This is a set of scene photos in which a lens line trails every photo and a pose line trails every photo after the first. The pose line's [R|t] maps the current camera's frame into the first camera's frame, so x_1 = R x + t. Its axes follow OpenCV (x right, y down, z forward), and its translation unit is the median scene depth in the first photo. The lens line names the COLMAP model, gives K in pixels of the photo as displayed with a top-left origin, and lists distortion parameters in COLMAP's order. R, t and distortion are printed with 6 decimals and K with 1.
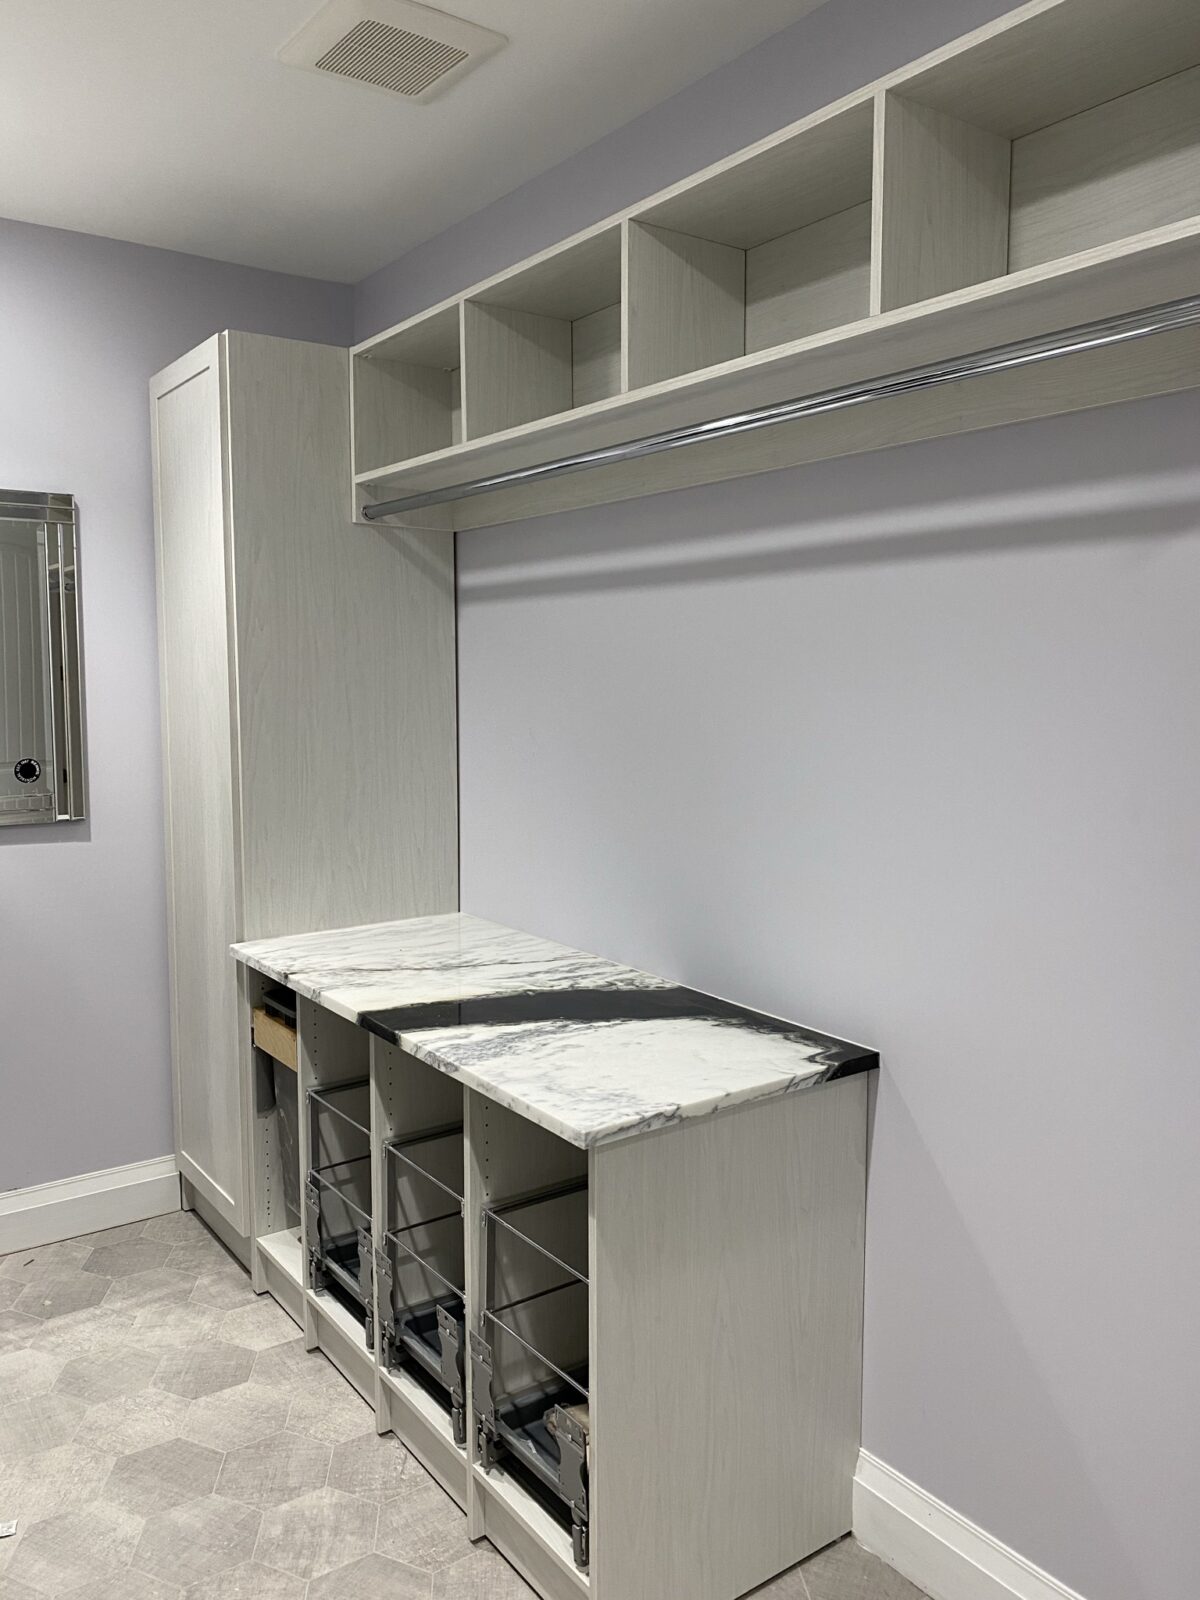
lens RADIAL K [[1216.4, 0, 594.5], [0, 1216.4, 795.5], [0, 0, 1]] dist [0.009360, -0.023049]
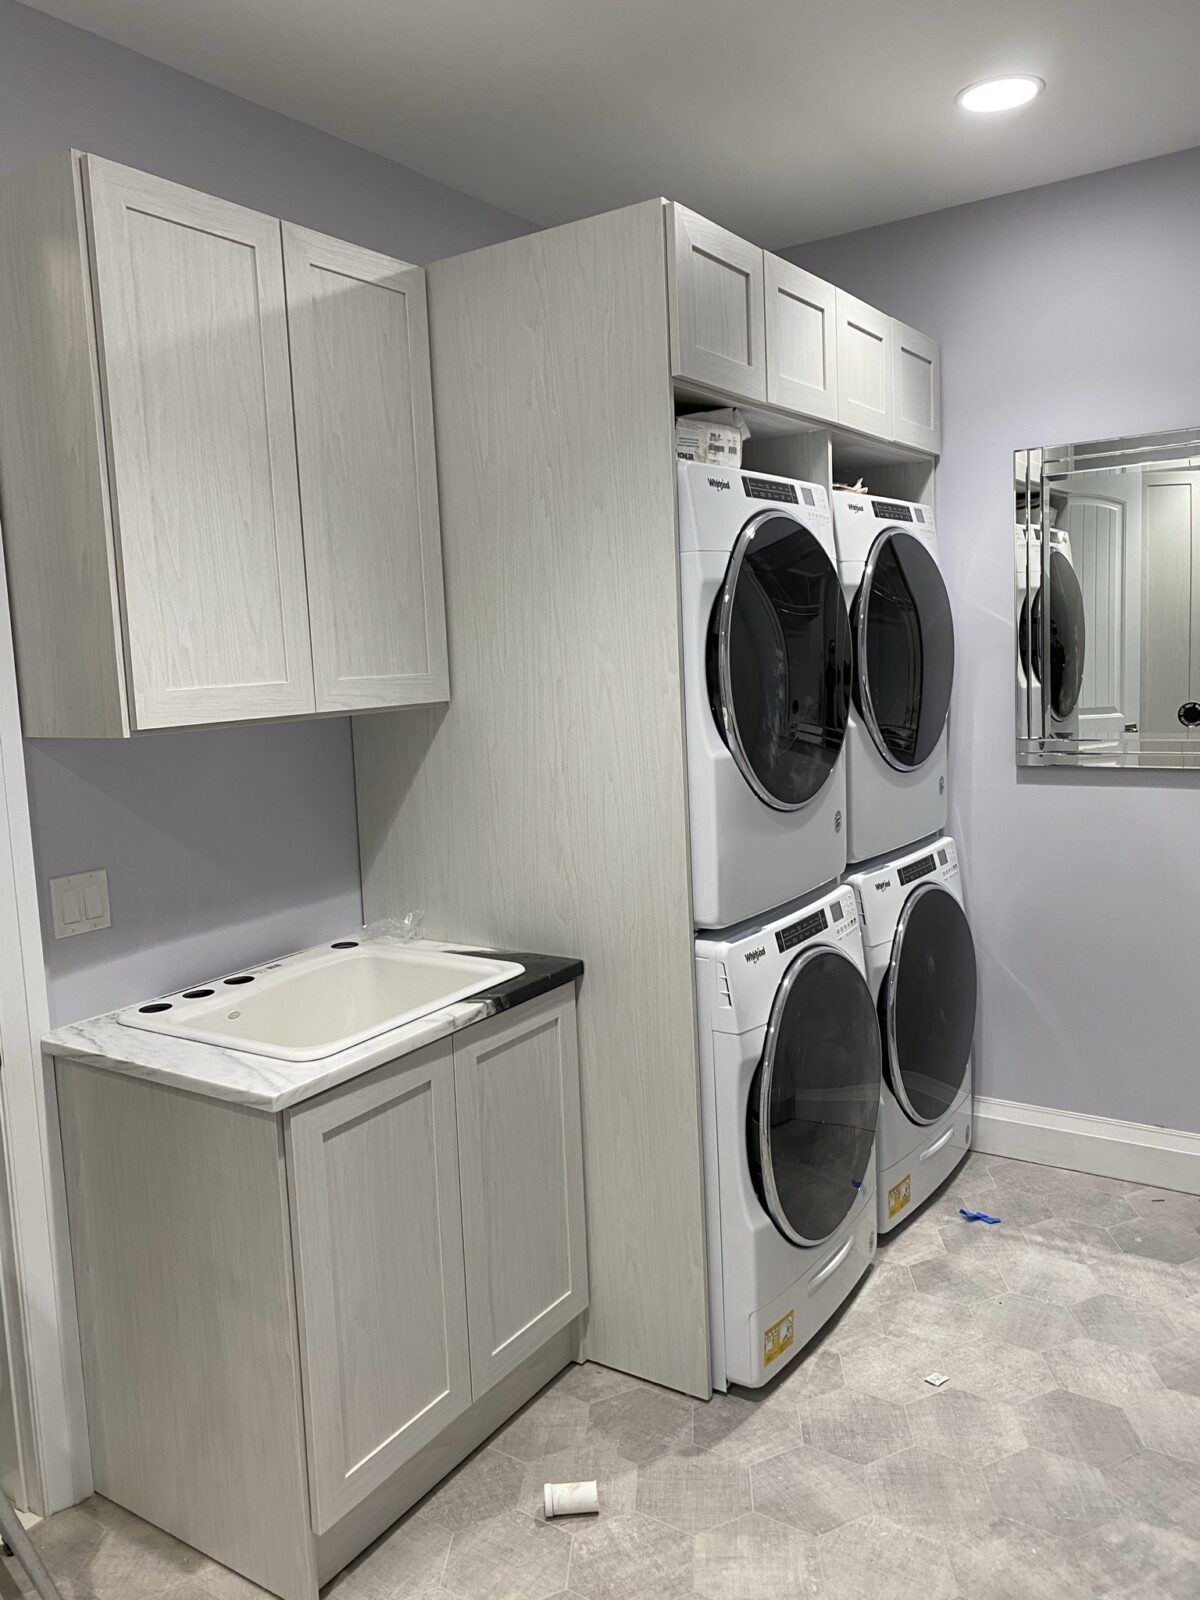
lens RADIAL K [[1216.4, 0, 594.7], [0, 1216.4, 798.9], [0, 0, 1]] dist [0.009360, -0.023049]
pose [[0.347559, 0.108914, -0.931311, 0.376691], [-0.056758, 0.993853, 0.095047, -0.025489], [0.935939, 0.019825, 0.351605, 0.263074]]
